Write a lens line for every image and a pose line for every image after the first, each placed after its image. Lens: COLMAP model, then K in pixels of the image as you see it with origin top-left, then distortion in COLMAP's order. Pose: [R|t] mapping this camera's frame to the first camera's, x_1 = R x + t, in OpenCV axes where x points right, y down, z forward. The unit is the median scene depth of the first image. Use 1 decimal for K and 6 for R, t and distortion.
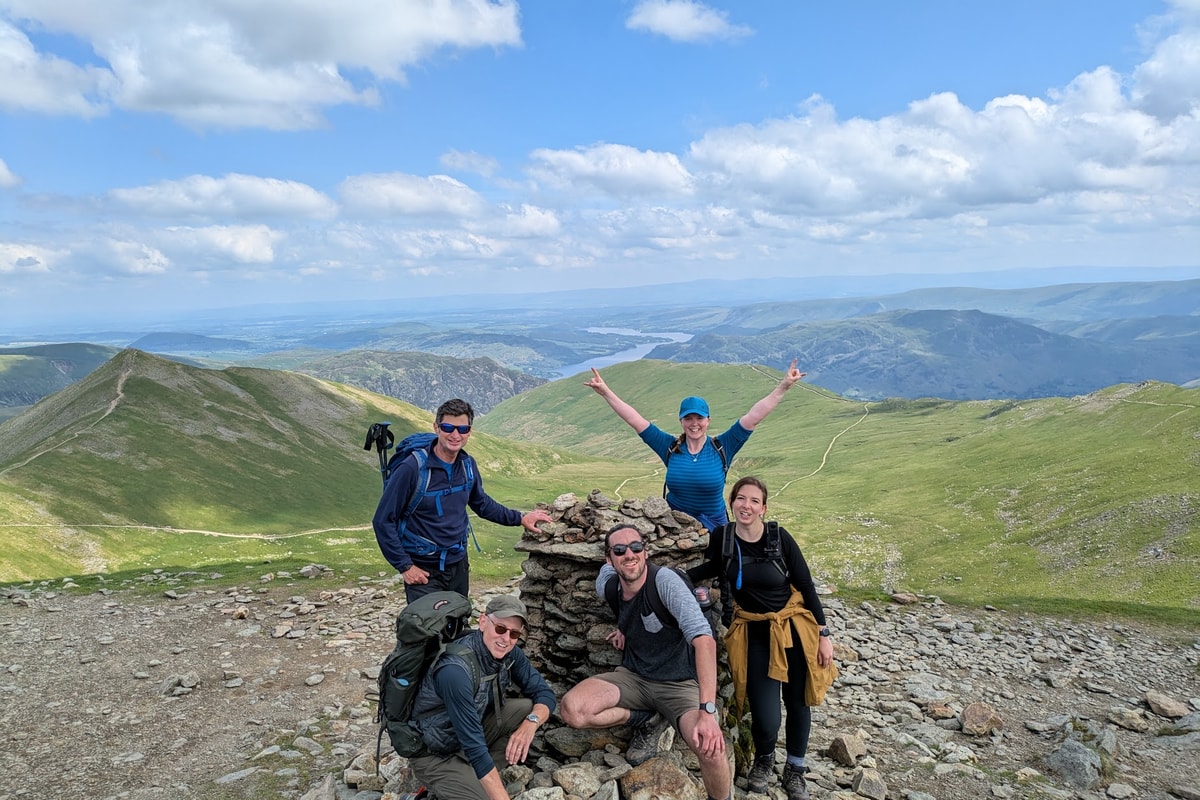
lens RADIAL K [[889.7, 0, 559.5], [0, 889.7, 392.1], [0, 0, 1]] dist [0.061164, -0.065468]
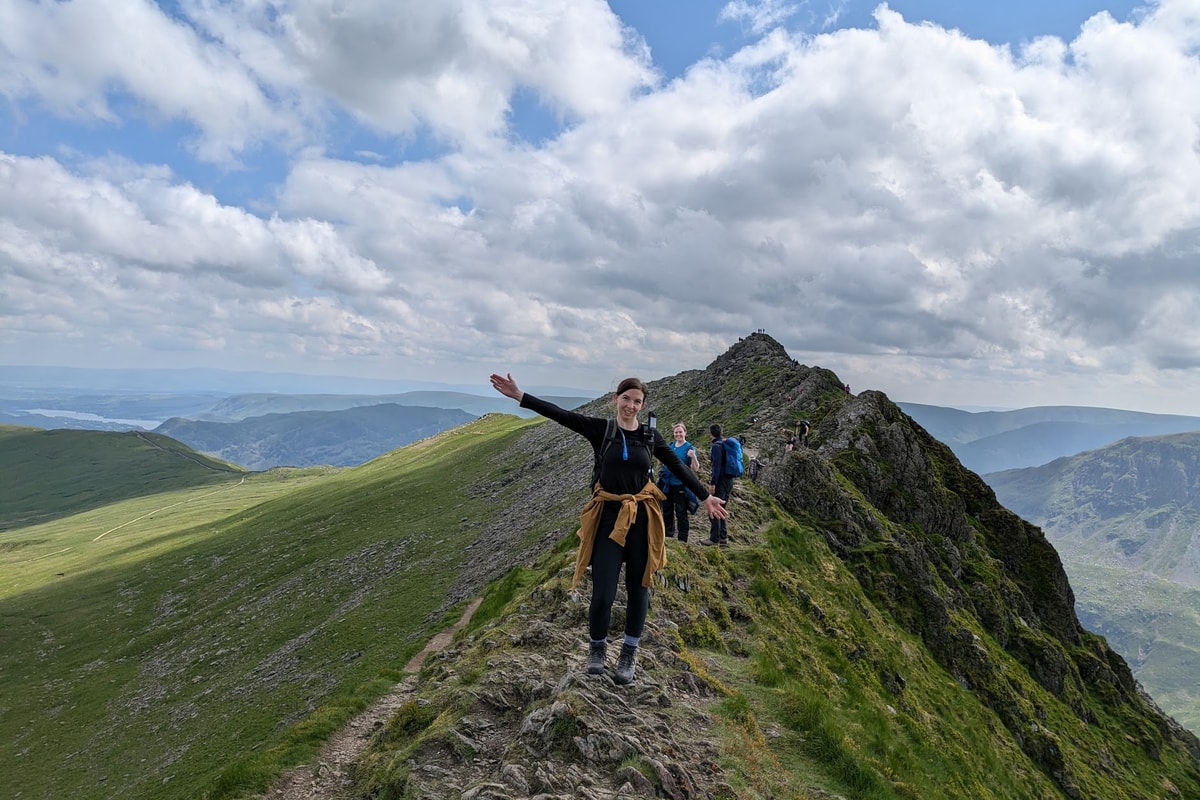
lens RADIAL K [[889.7, 0, 623.0], [0, 889.7, 394.2], [0, 0, 1]] dist [0.061164, -0.065468]
pose [[0.828369, 0.073821, 0.555297, 0.053473], [-0.011124, 0.993251, -0.115448, 0.009178], [-0.560072, 0.089457, 0.823600, 0.051726]]
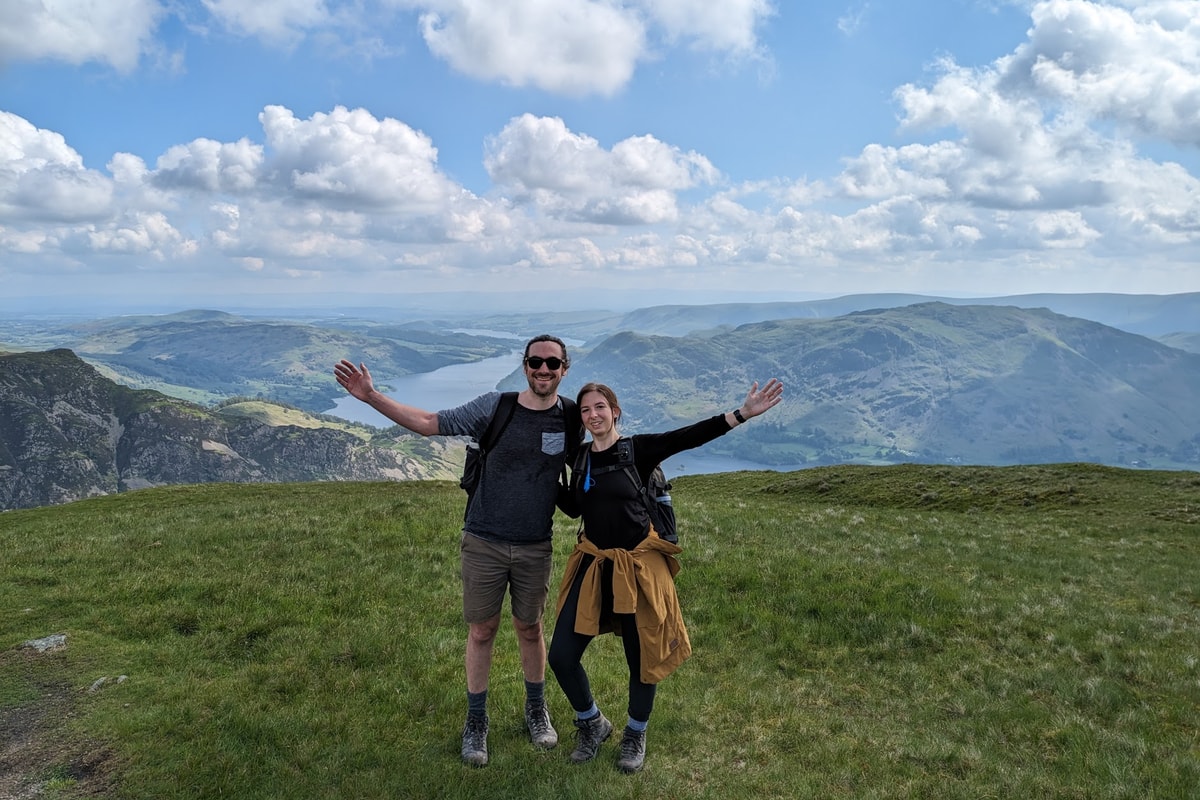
lens RADIAL K [[889.7, 0, 570.4], [0, 889.7, 394.6], [0, 0, 1]] dist [0.061164, -0.065468]
pose [[0.988492, 0.026498, 0.148933, 0.047126], [-0.025413, 0.999635, -0.009183, -0.018772], [-0.149121, 0.005293, 0.988805, 0.483671]]
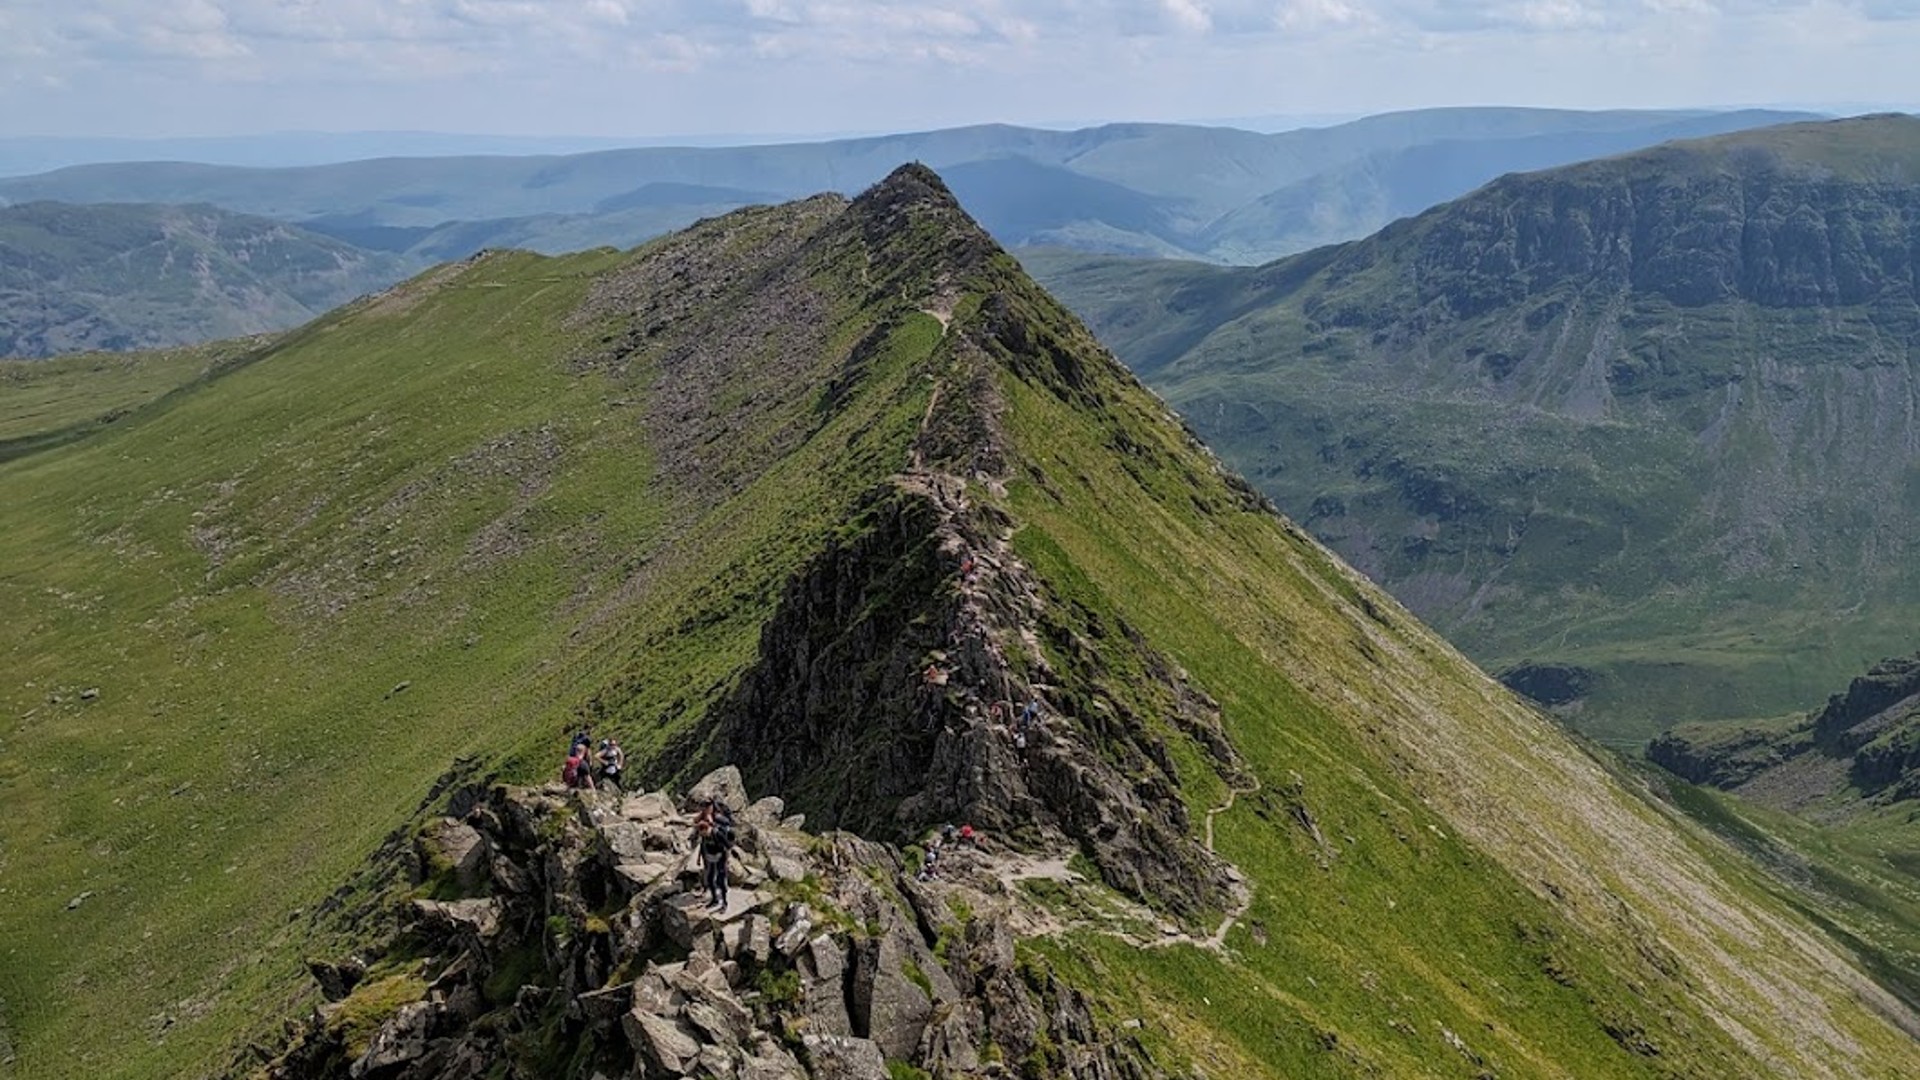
lens RADIAL K [[1880.7, 0, 985.7], [0, 1880.7, 476.0], [0, 0, 1]] dist [0.048621, 0.000000]
pose [[0.687826, -0.108407, 0.717735, 0.013278], [0.077806, 0.994099, 0.075586, 0.008615], [-0.721694, 0.003854, 0.692202, 0.013701]]
